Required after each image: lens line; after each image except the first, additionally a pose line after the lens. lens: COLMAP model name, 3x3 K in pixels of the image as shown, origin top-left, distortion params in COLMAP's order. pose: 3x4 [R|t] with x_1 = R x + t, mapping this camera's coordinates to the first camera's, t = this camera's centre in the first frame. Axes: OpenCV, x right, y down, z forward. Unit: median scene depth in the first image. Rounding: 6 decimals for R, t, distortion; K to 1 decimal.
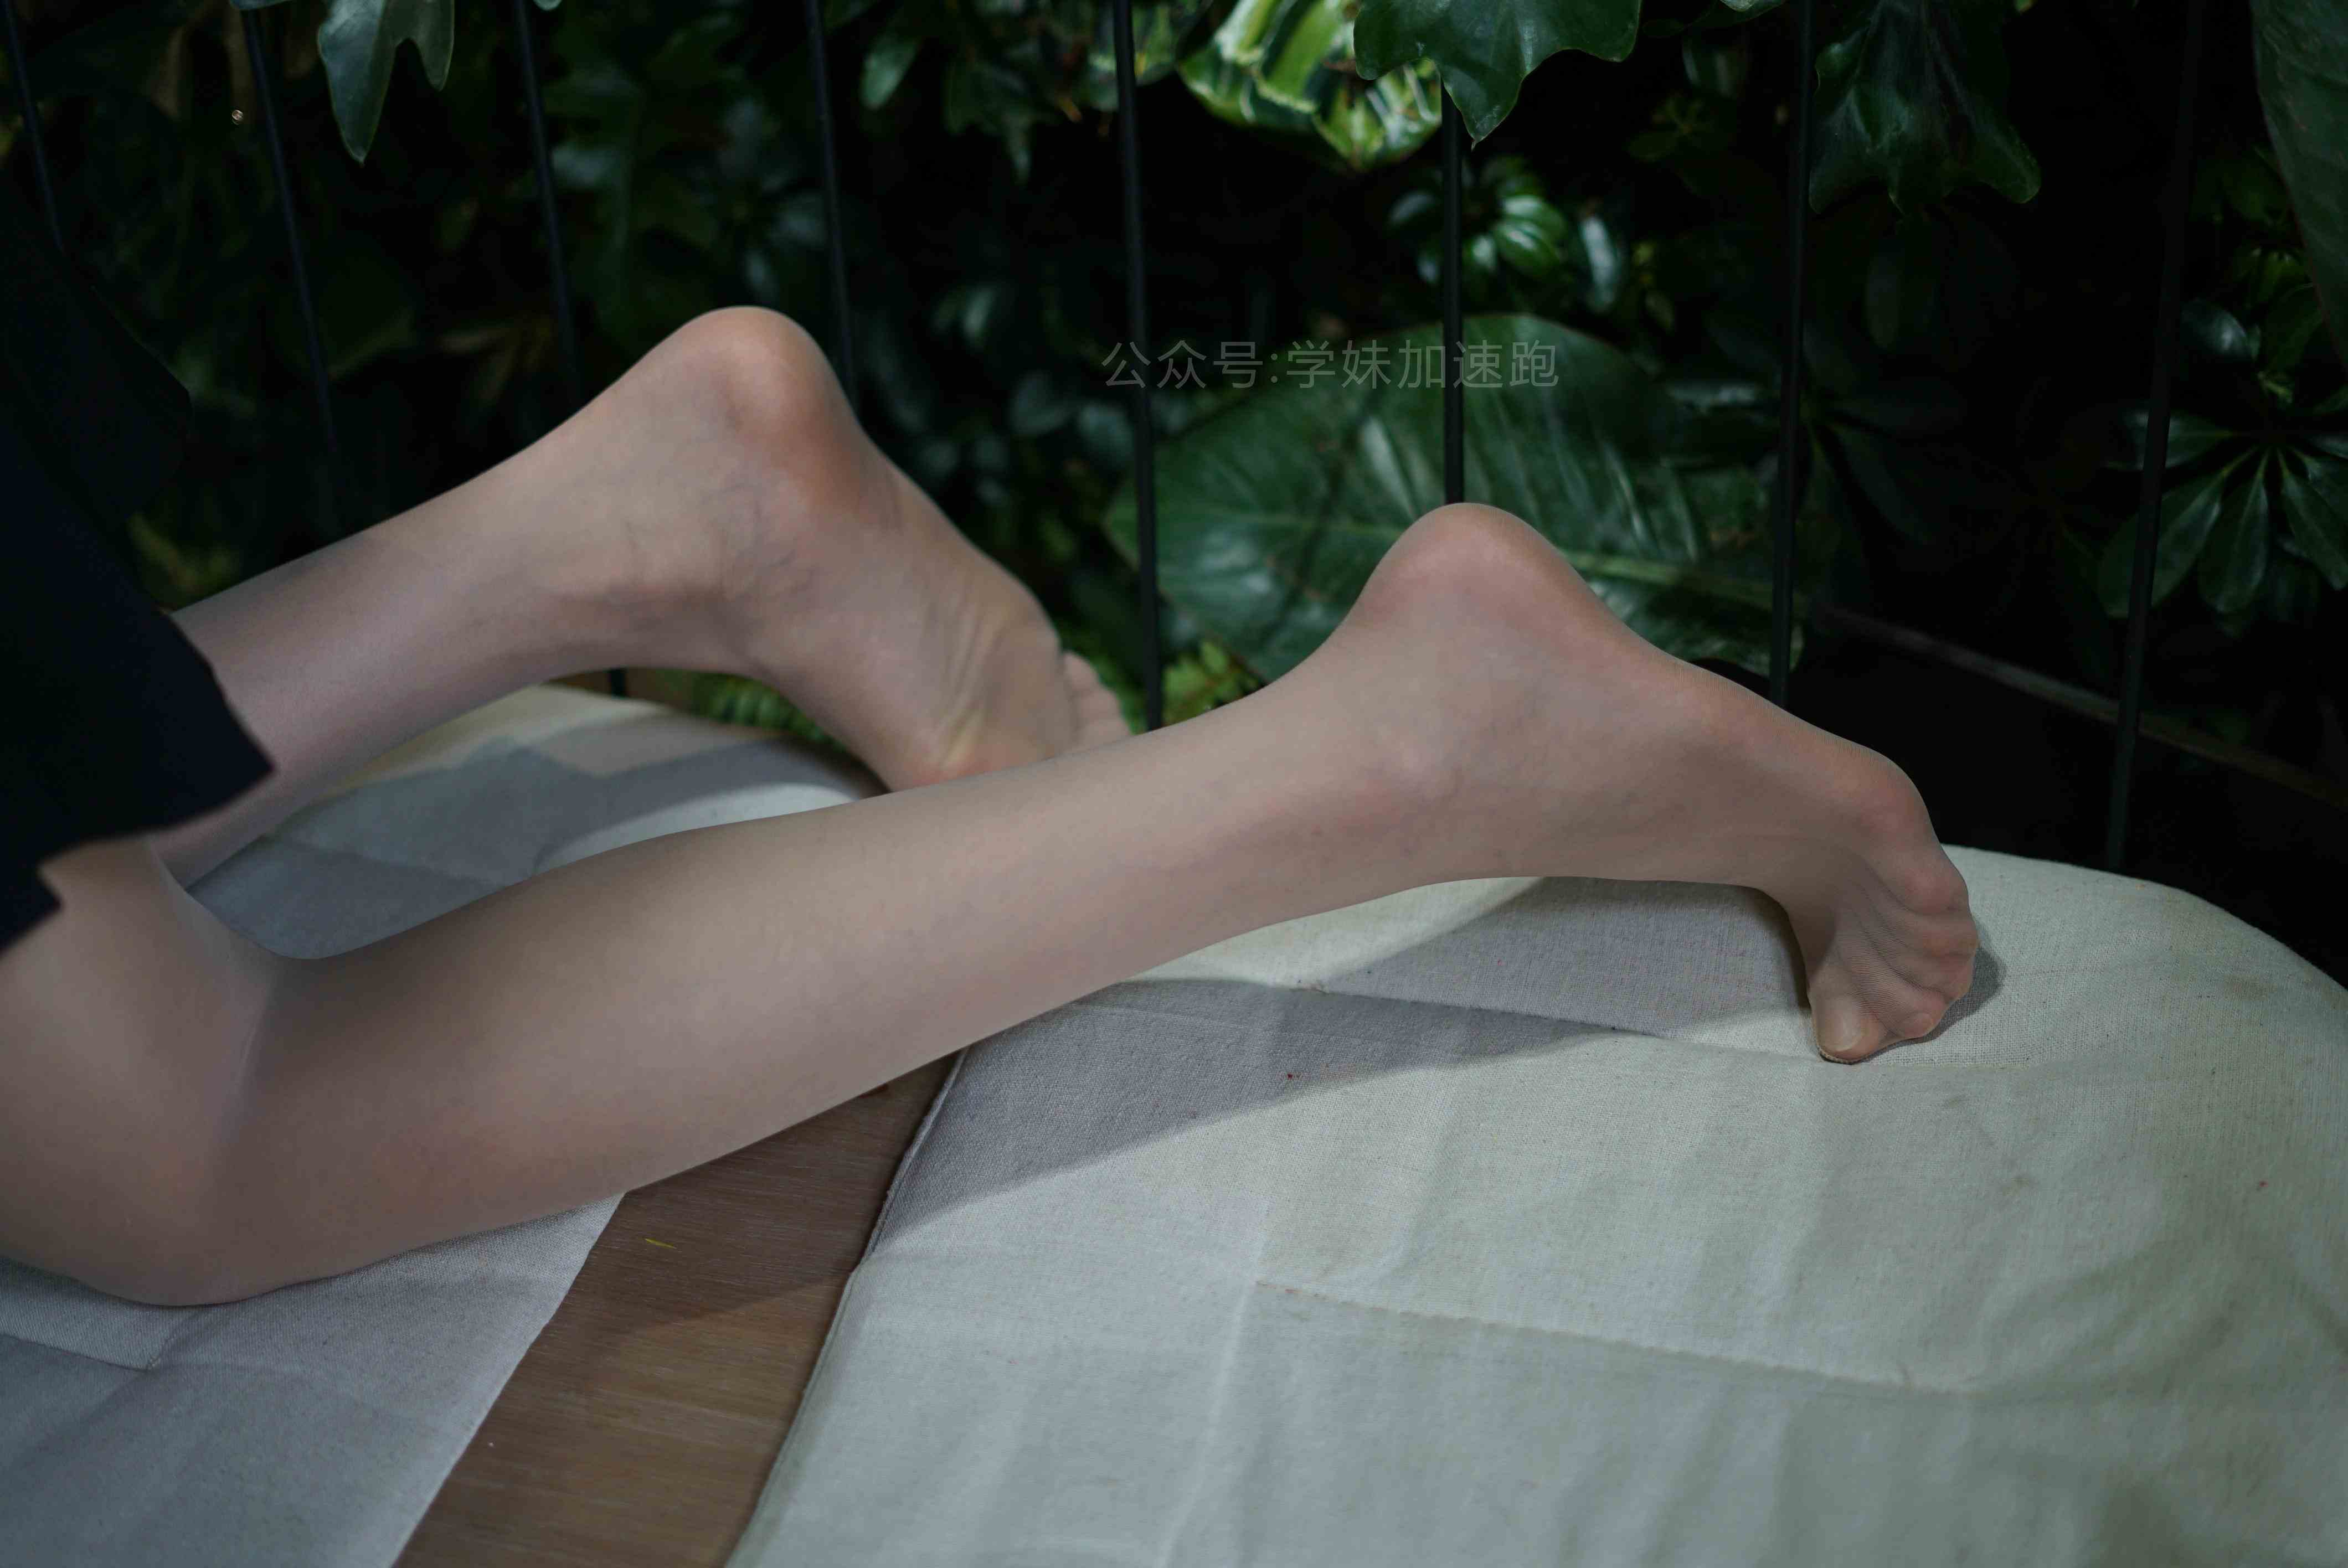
lens RADIAL K [[3477.3, 0, 1196.2], [0, 3477.3, 789.7], [0, 0, 1]] dist [-0.043655, 0.000000]
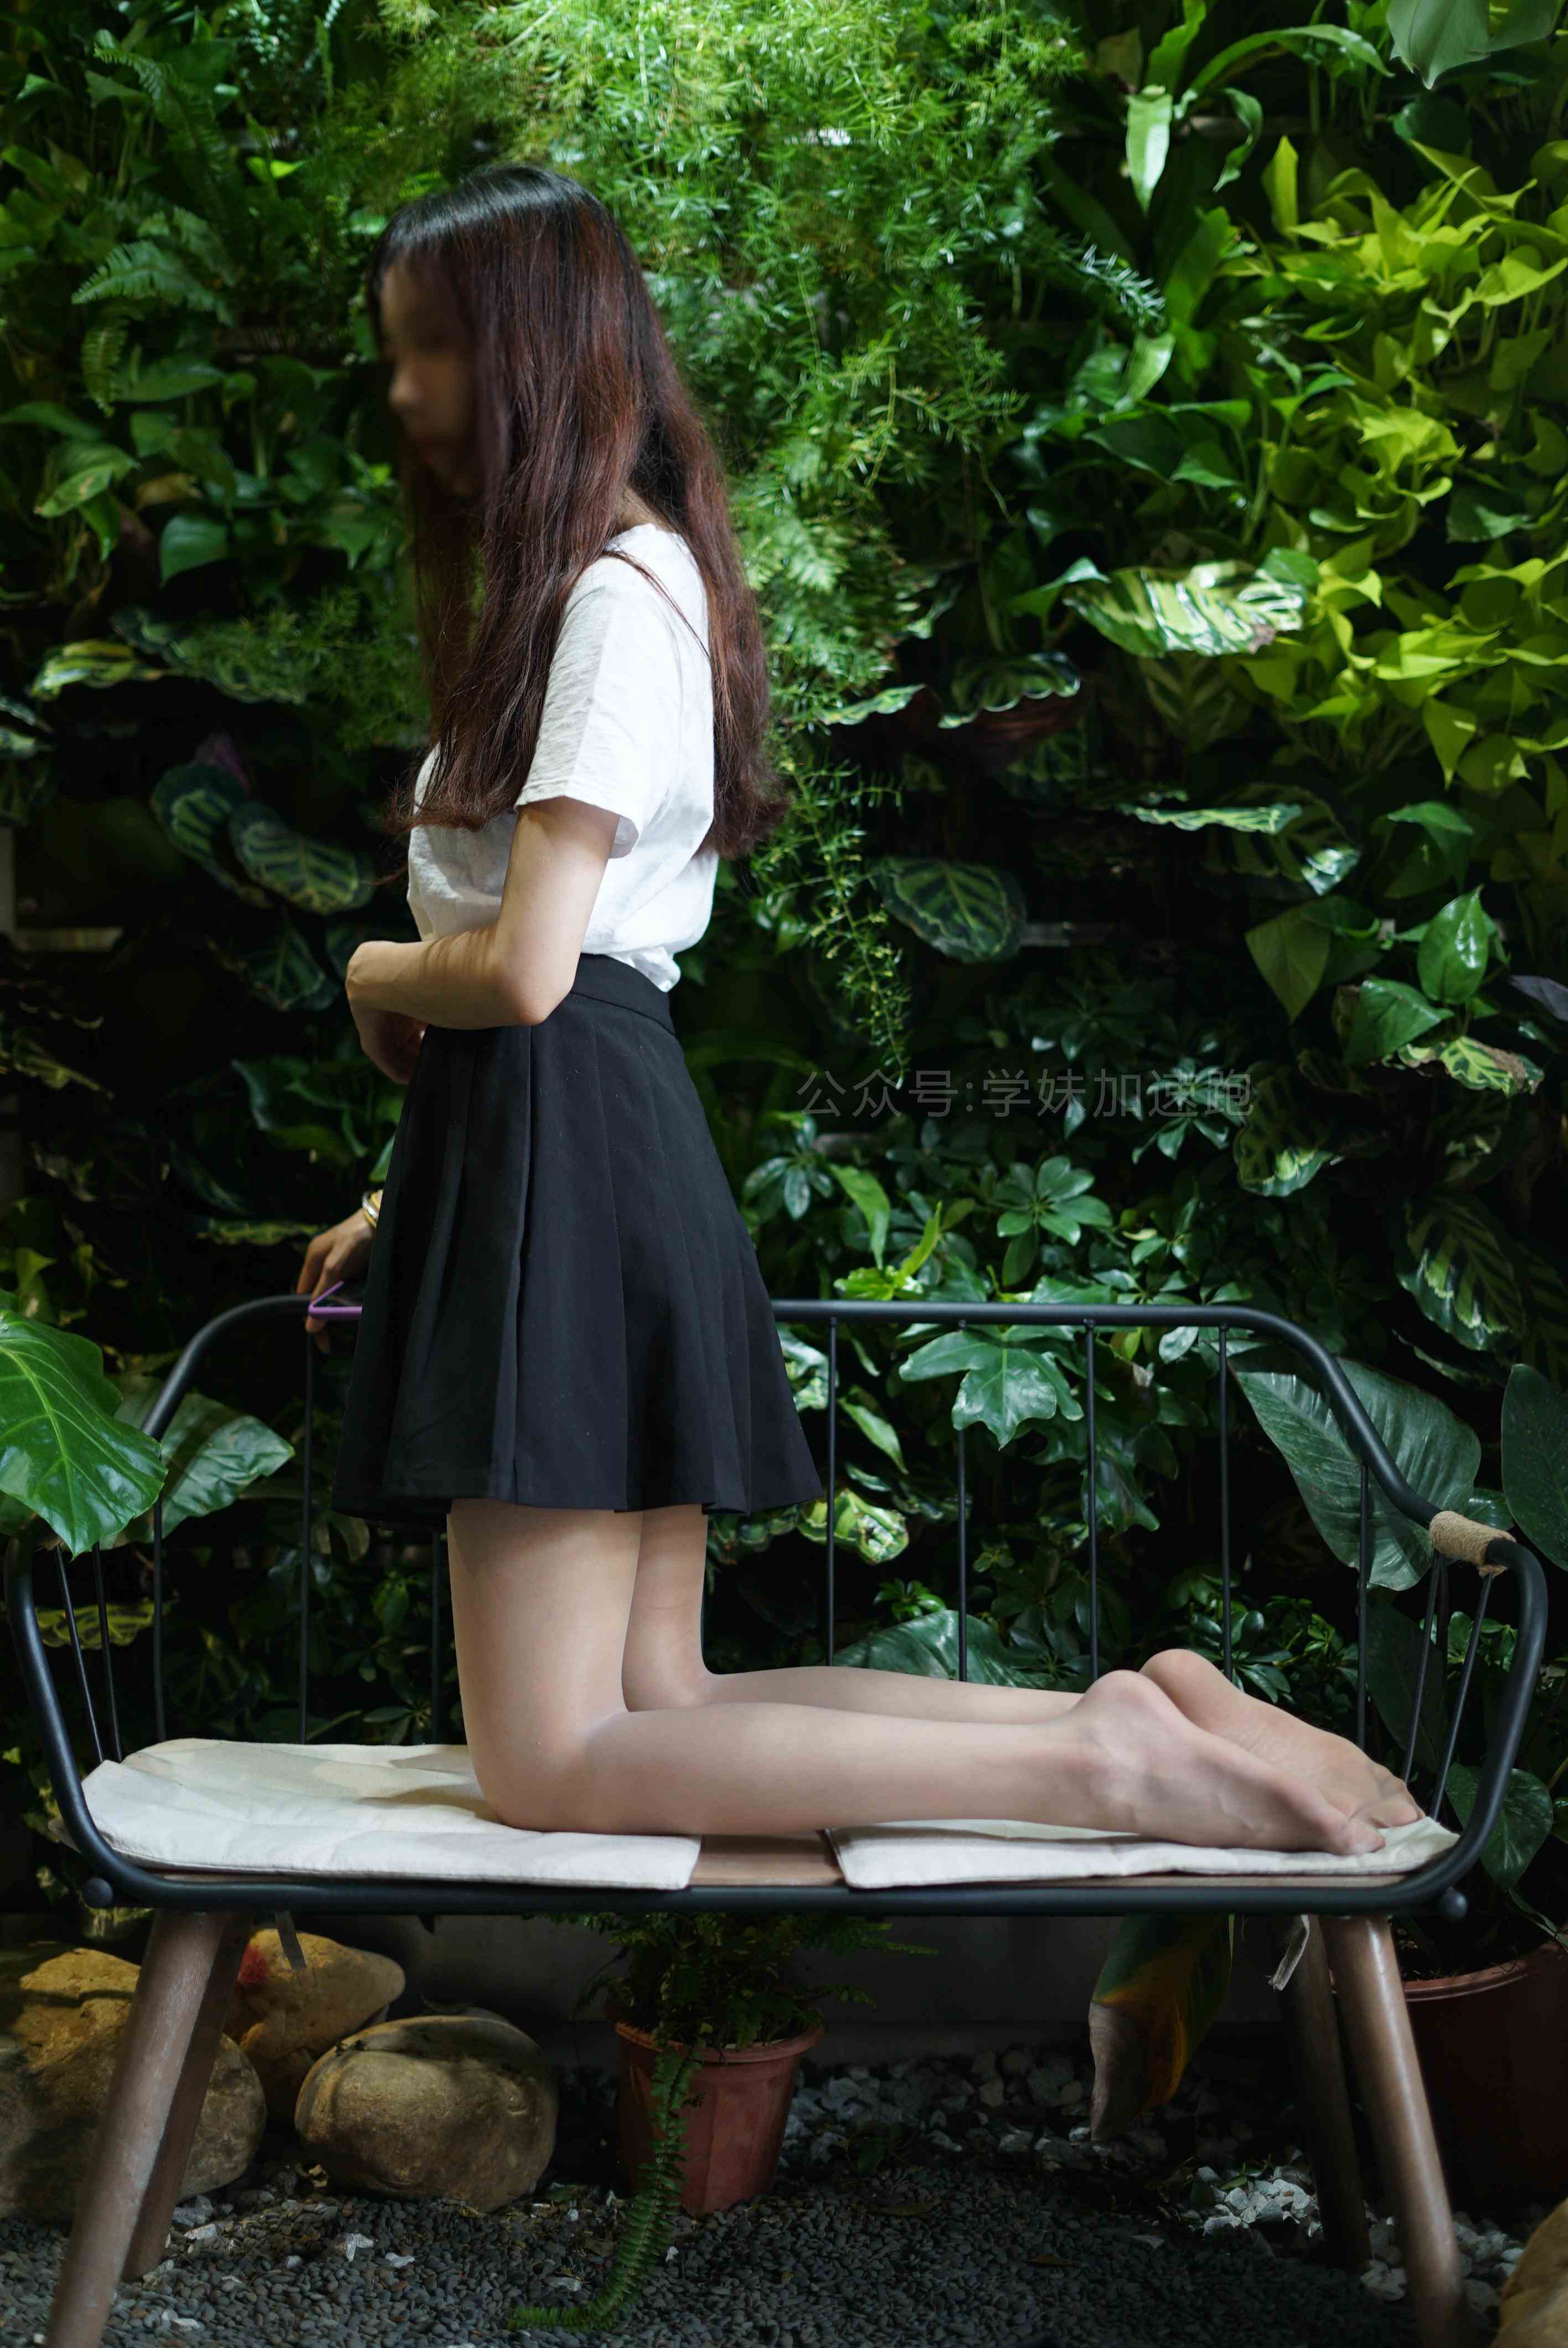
lens RADIAL K [[3477.3, 0, 804.8], [0, 3477.3, 1166.6], [0, 0, 1]] dist [-0.043655, 0.000000]
pose [[0.923292, 0.149500, 0.353811, -0.924613], [0.138268, 0.730027, -0.669286, 1.274113], [-0.358349, 0.666867, 0.653357, -0.788925]]
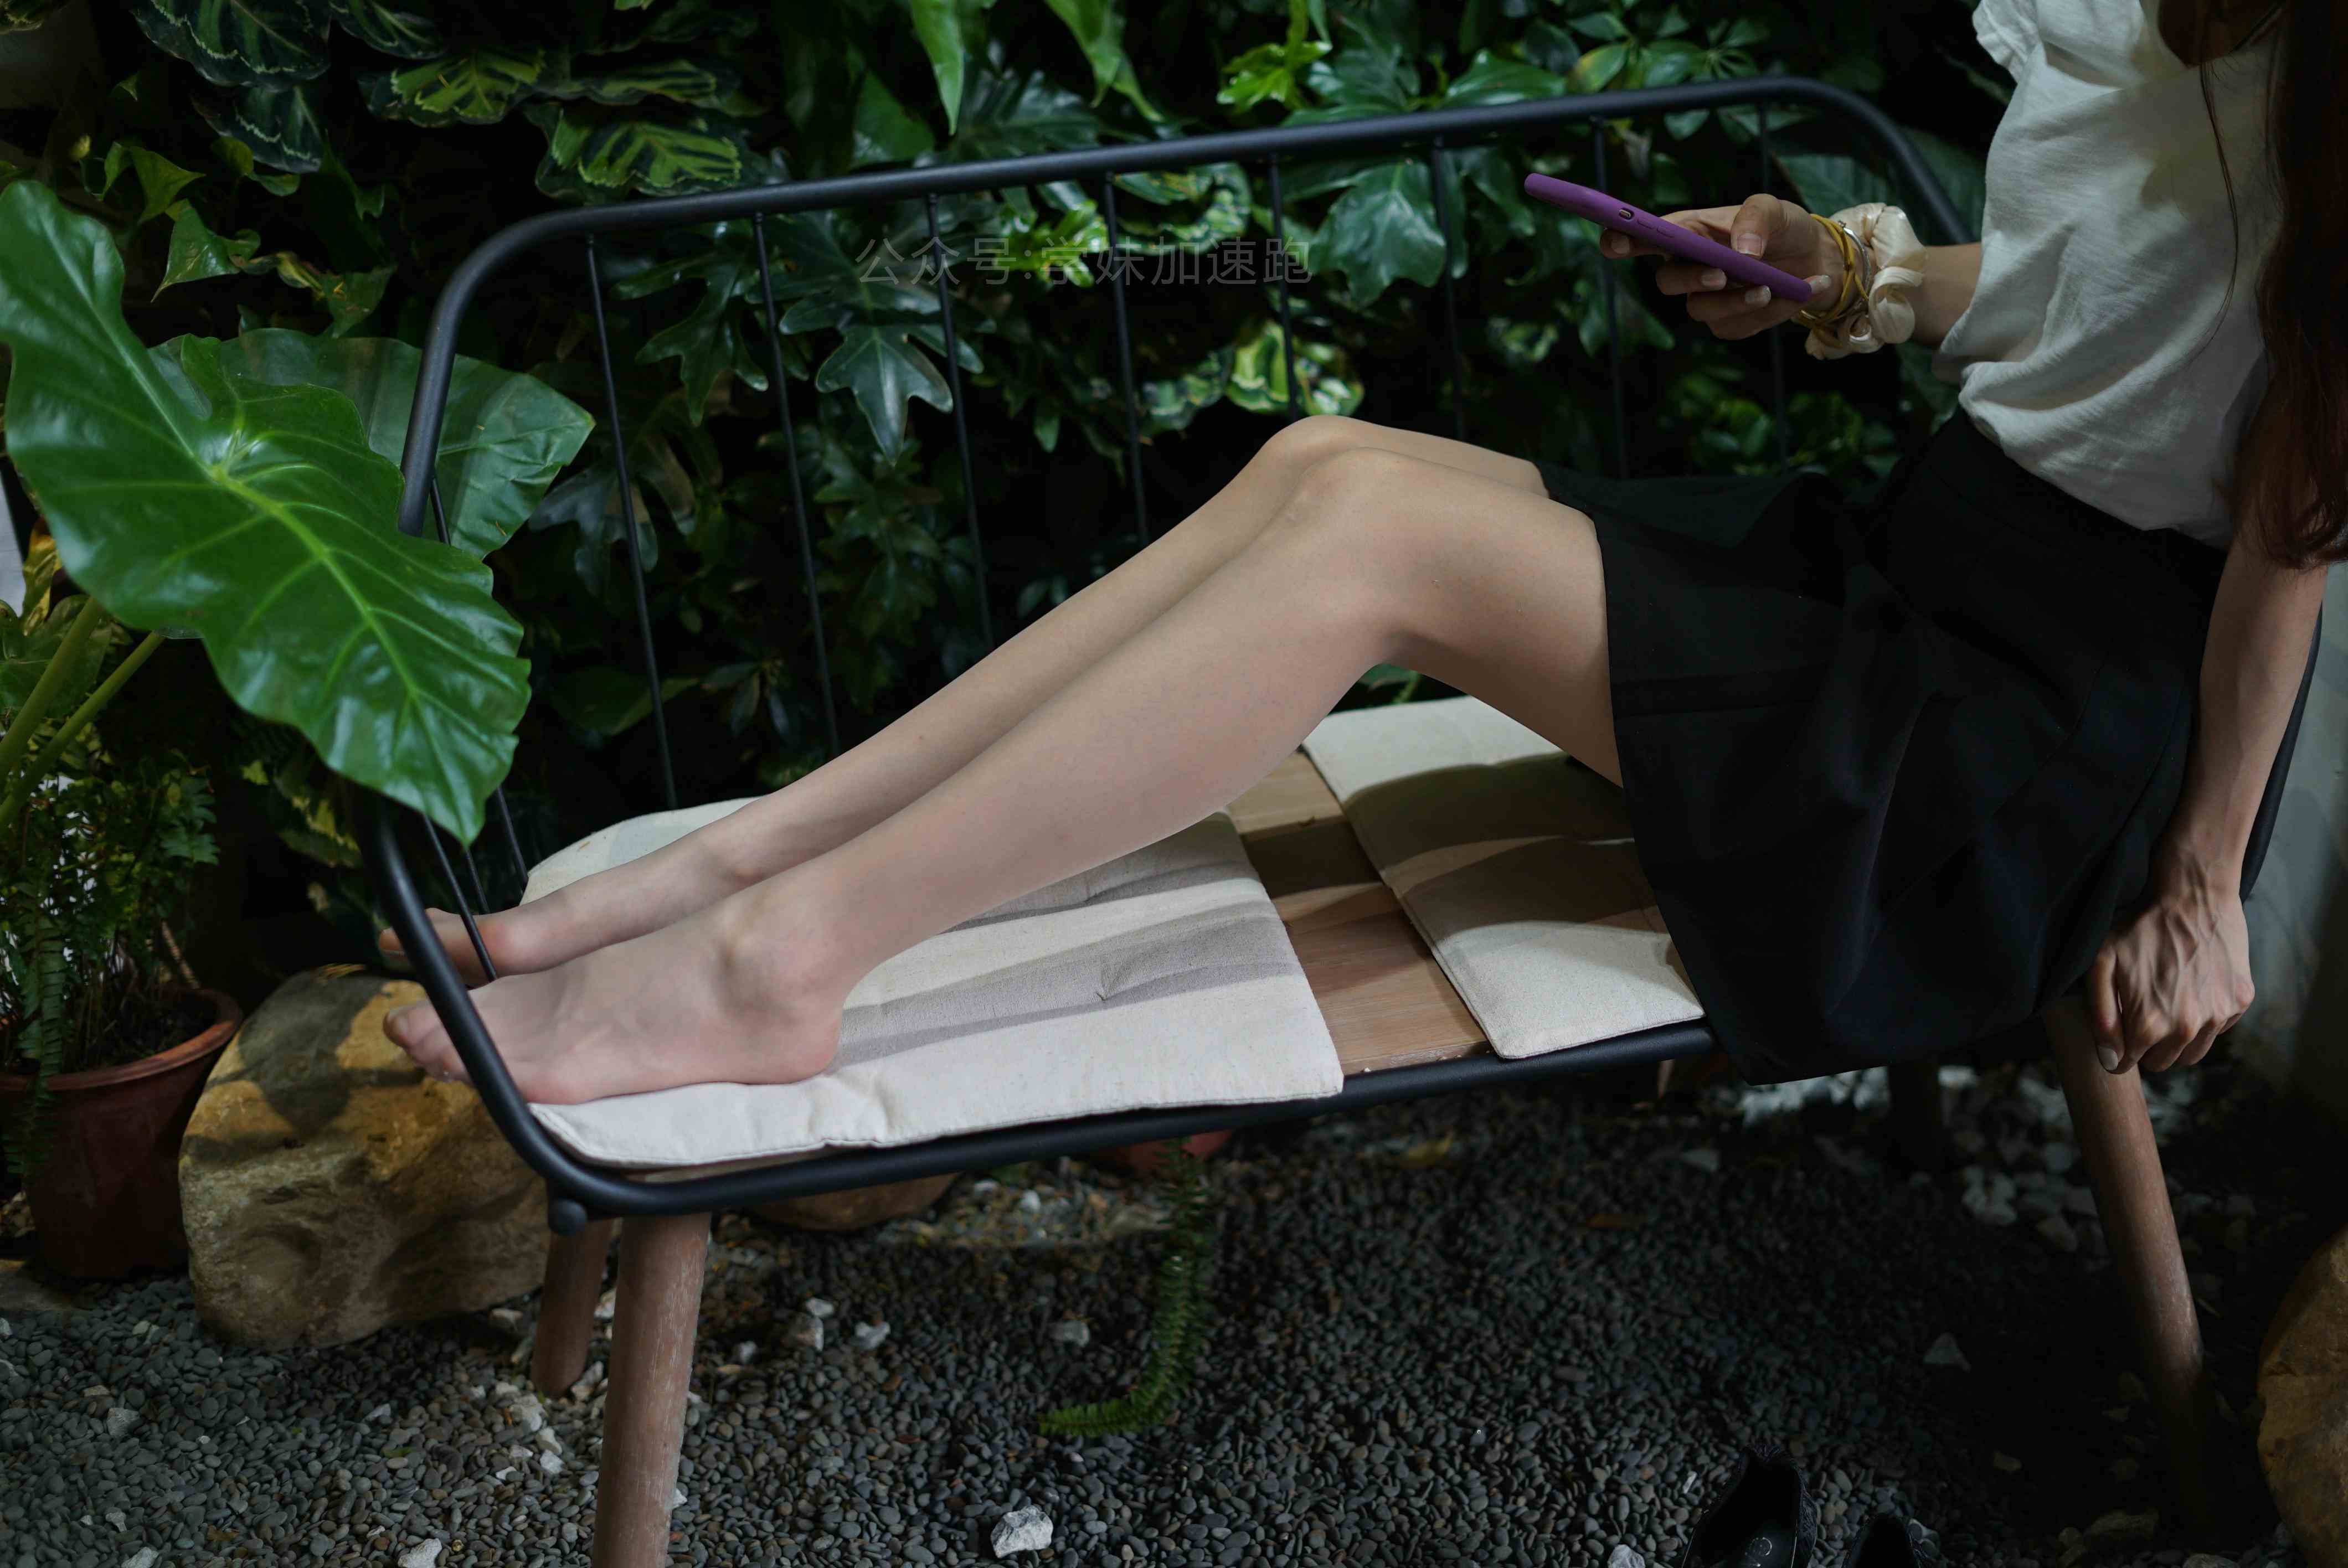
lens RADIAL K [[3477.3, 0, 1168.9], [0, 3477.3, 782.5], [0, 0, 1]] dist [-0.043655, 0.000000]
pose [[0.859068, -0.142448, 0.491640, -1.031368], [0.297965, 0.920151, -0.254044, 0.479621], [-0.416196, 0.364733, 0.832917, -0.523617]]
